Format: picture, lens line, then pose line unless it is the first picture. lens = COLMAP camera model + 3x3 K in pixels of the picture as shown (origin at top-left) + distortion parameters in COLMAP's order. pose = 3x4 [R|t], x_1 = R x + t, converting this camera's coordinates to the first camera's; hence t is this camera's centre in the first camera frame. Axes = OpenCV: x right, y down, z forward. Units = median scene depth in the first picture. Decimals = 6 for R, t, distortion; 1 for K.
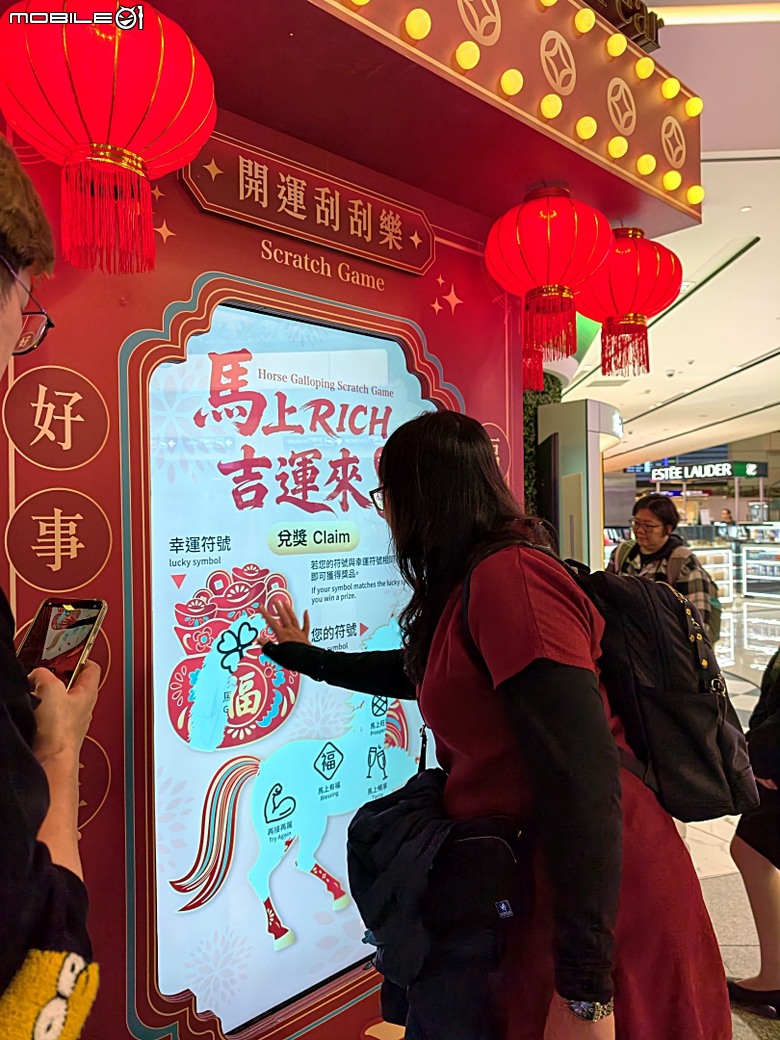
lens RADIAL K [[728.4, 0, 390.0], [0, 728.4, 520.0], [0, 0, 1]] dist [0.000179, 0.000000]
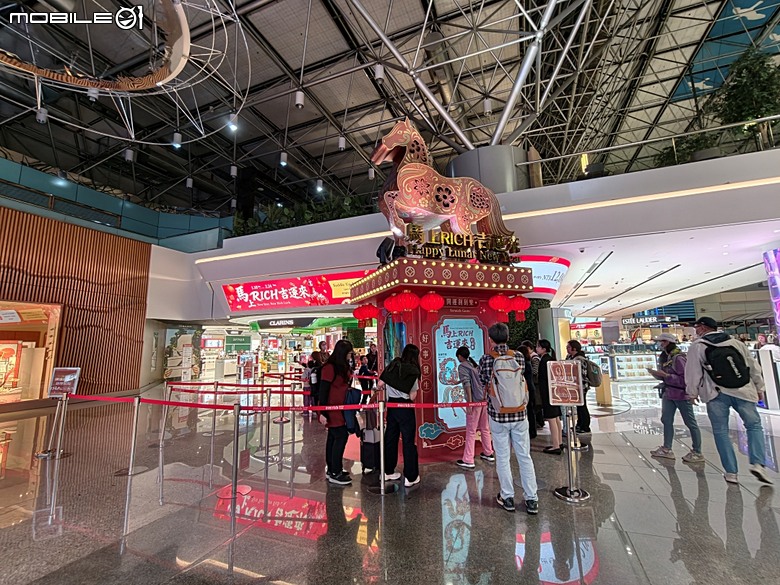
lens RADIAL K [[343.3, 0, 390.0], [0, 343.3, 292.5], [0, 0, 1]] dist [0.000490, 0.000088]
pose [[0.939317, -0.050267, -0.339347, 0.346003], [0.004994, 0.991105, -0.132987, -0.102732], [0.343013, 0.123223, 0.931213, -1.939517]]
